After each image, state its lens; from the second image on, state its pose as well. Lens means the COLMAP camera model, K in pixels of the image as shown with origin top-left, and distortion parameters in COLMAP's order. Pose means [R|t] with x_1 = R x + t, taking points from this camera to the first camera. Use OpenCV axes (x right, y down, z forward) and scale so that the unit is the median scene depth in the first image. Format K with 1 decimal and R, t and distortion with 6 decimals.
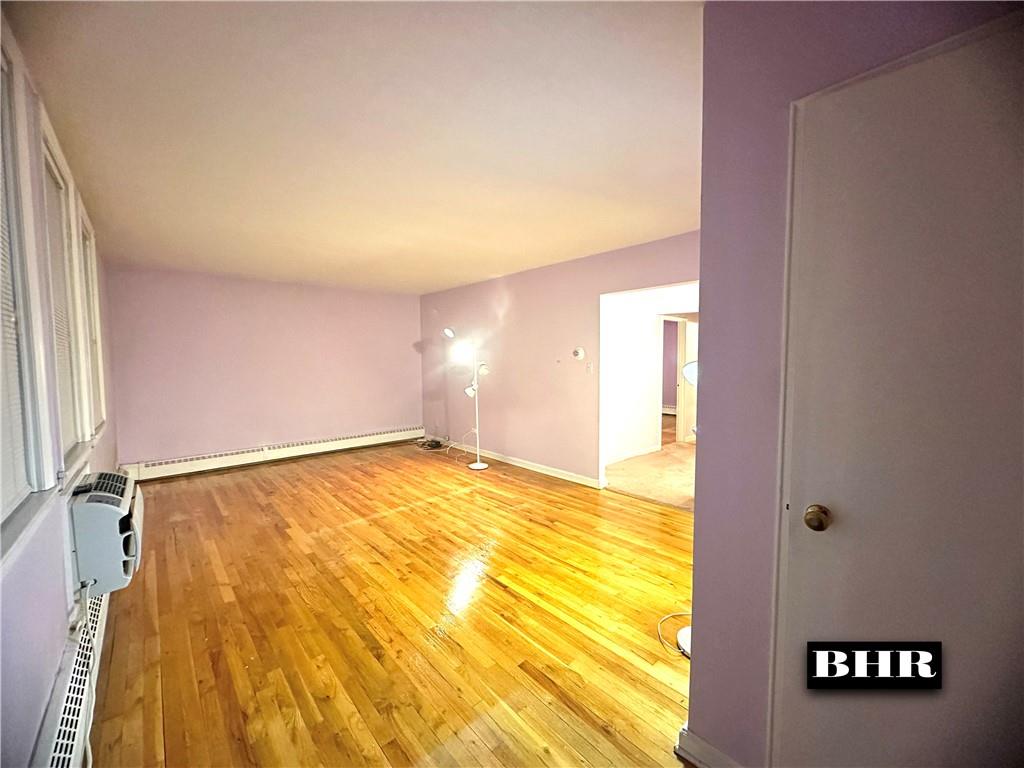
lens RADIAL K [[403.3, 0, 512.9], [0, 403.3, 382.7], [0, 0, 1]] dist [-0.002104, -0.000115]
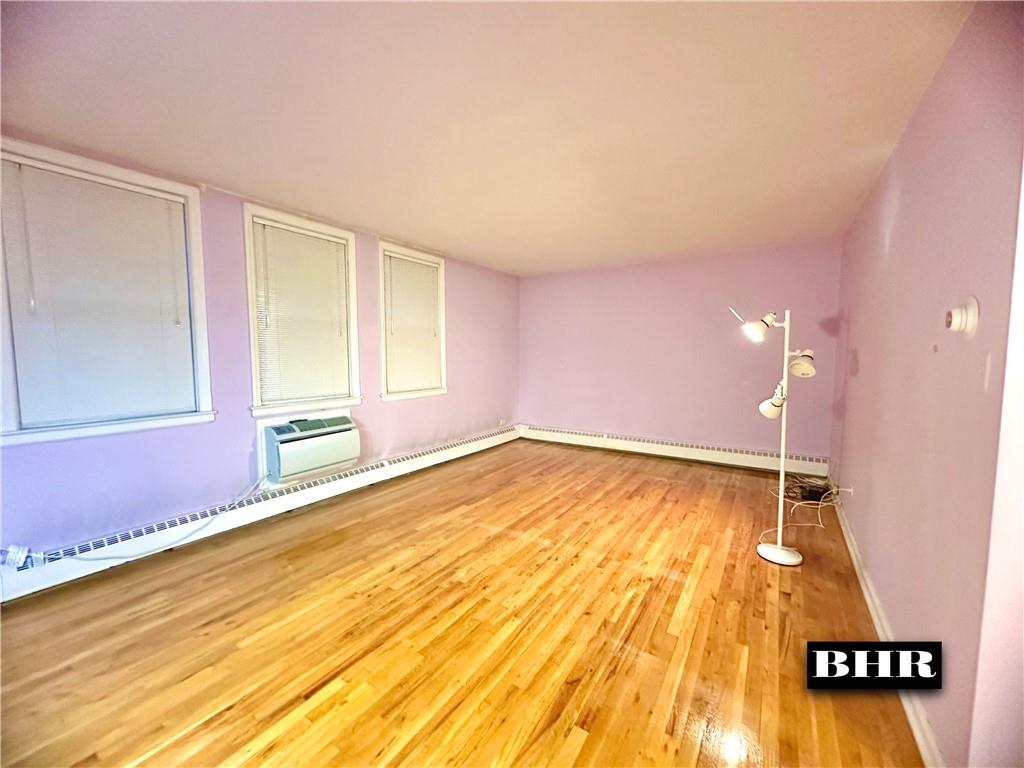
lens RADIAL K [[403.3, 0, 512.9], [0, 403.3, 382.7], [0, 0, 1]] dist [-0.002104, -0.000115]
pose [[0.251018, 0.080542, -0.964626, 0.414475], [-0.056723, 0.996044, 0.068405, -0.035374], [0.966319, 0.037546, 0.254594, 0.728581]]
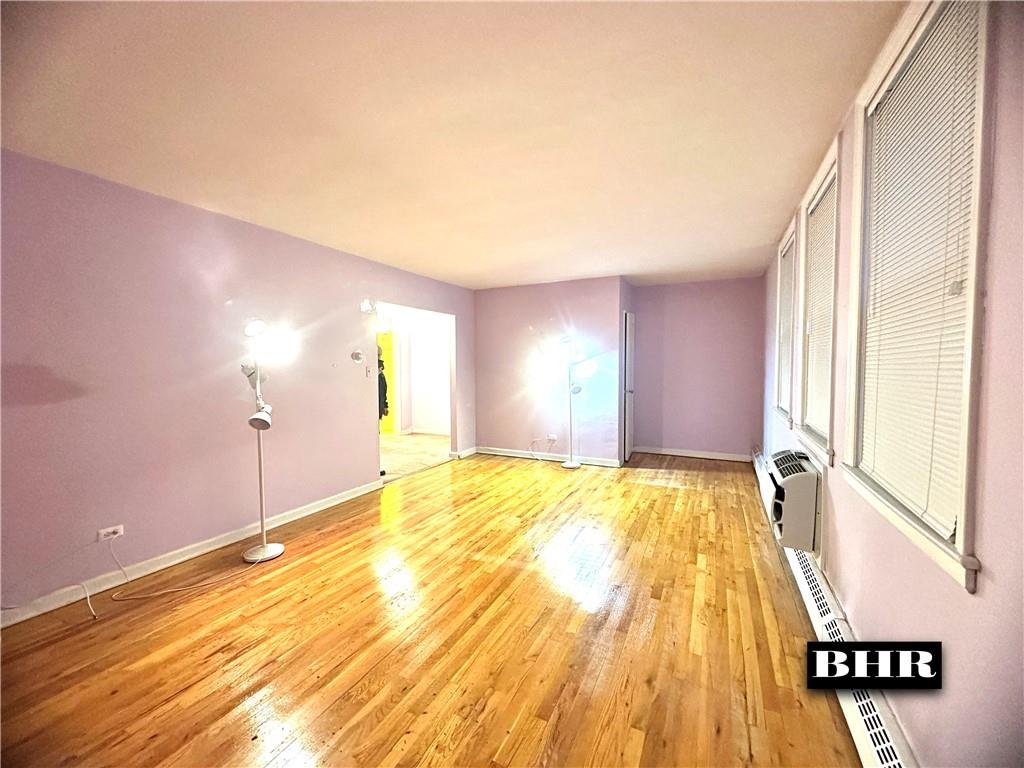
lens RADIAL K [[403.3, 0, 512.9], [0, 403.3, 382.7], [0, 0, 1]] dist [-0.002104, -0.000115]
pose [[-0.361604, -0.034780, 0.931683, -0.980581], [0.061045, 0.996276, 0.060885, -0.054278], [-0.930331, 0.078891, -0.358134, 1.172119]]
